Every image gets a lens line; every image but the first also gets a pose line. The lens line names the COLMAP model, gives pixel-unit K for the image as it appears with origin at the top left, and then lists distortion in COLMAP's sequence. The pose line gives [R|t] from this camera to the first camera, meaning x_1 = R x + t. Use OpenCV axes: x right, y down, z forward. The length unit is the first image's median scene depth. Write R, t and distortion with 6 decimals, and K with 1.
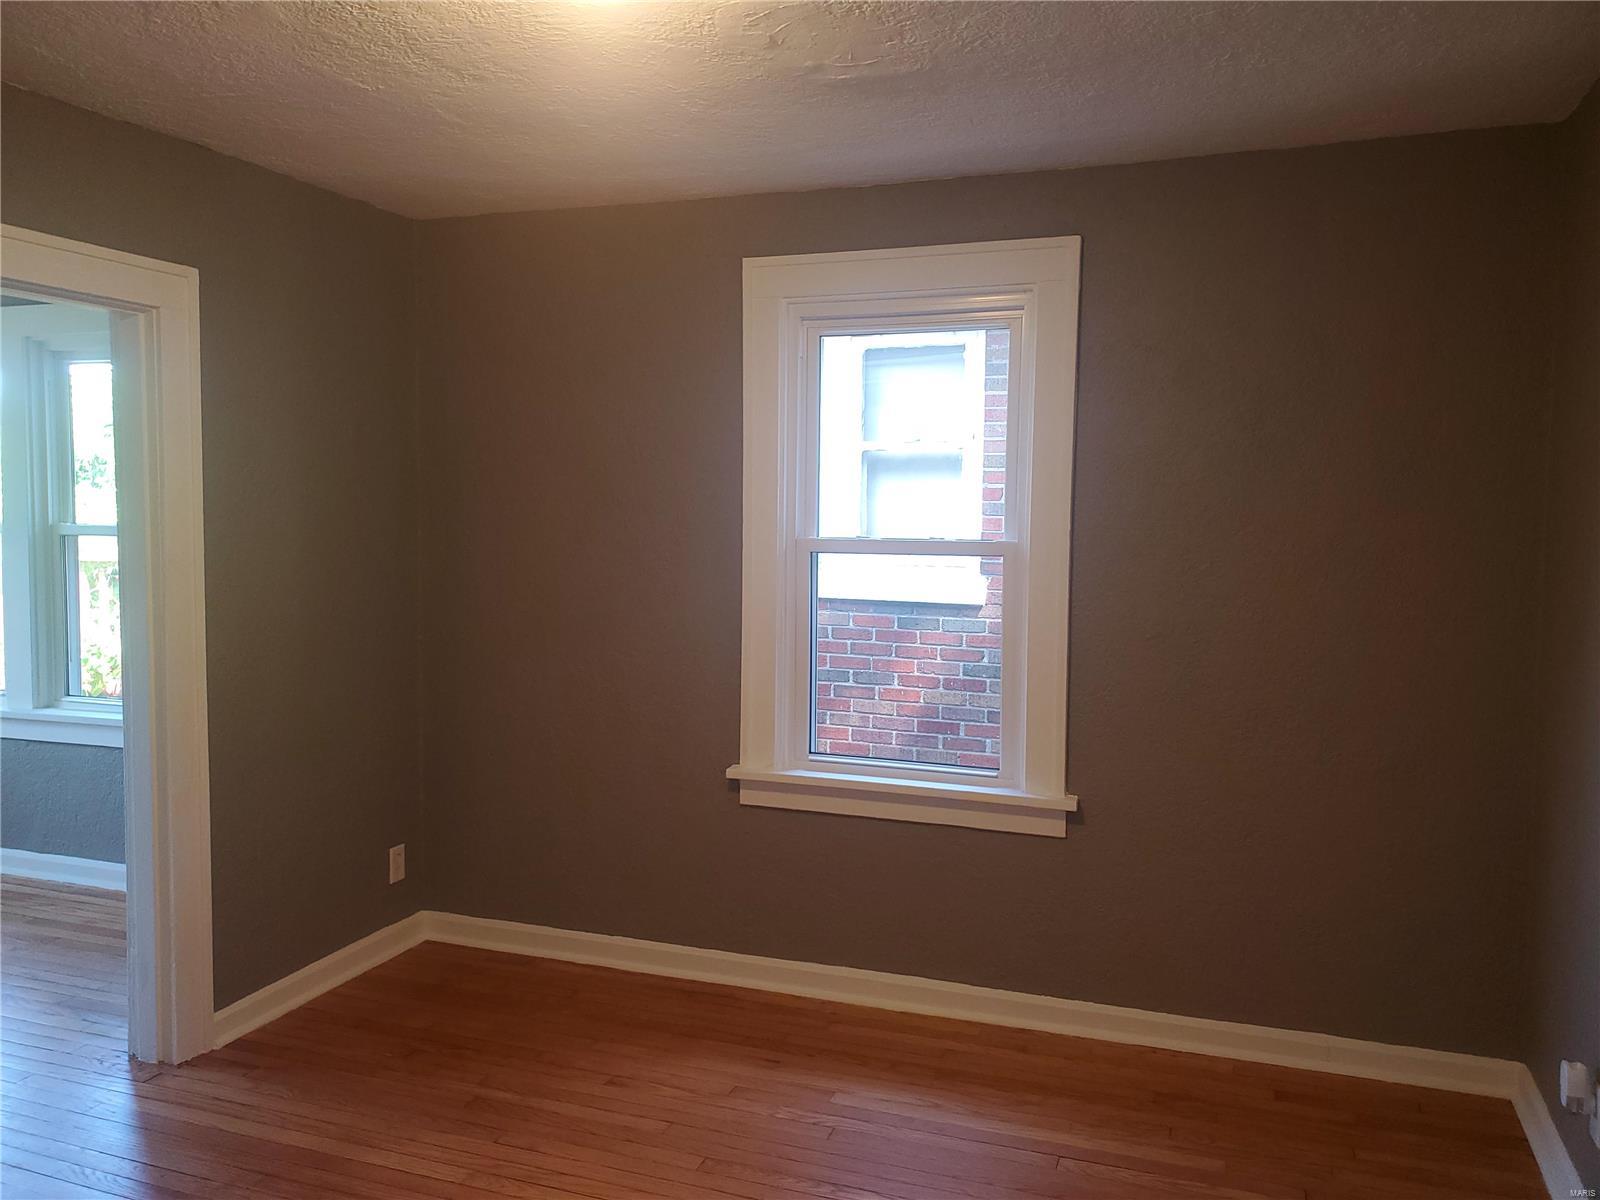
lens RADIAL K [[1255.4, 0, 802.0], [0, 1255.4, 601.3], [0, 0, 1]] dist [0.039866, -0.042513]
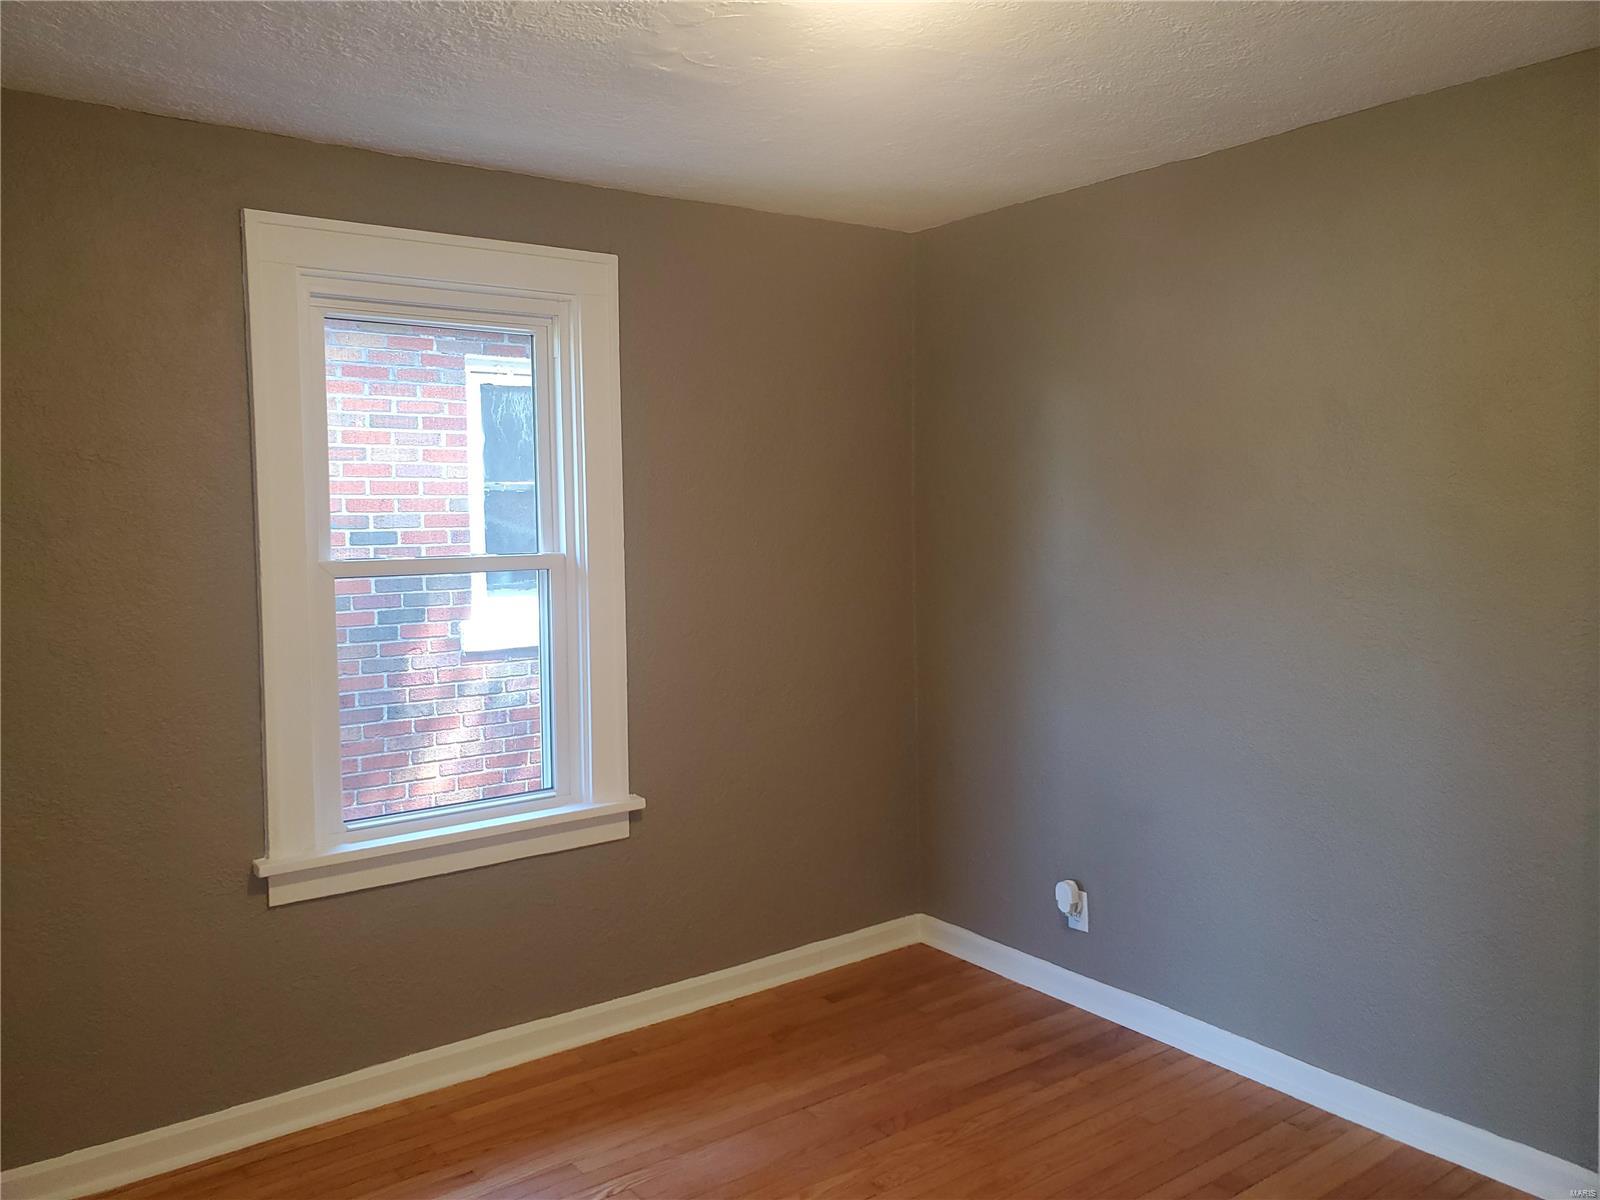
lens RADIAL K [[1255.4, 0, 797.9], [0, 1255.4, 592.4], [0, 0, 1]] dist [0.039866, -0.042513]
pose [[0.555055, -0.076084, 0.828327, -0.551895], [0.078696, 0.996145, 0.038764, -0.041283], [-0.828082, 0.043670, 0.558903, 0.304398]]
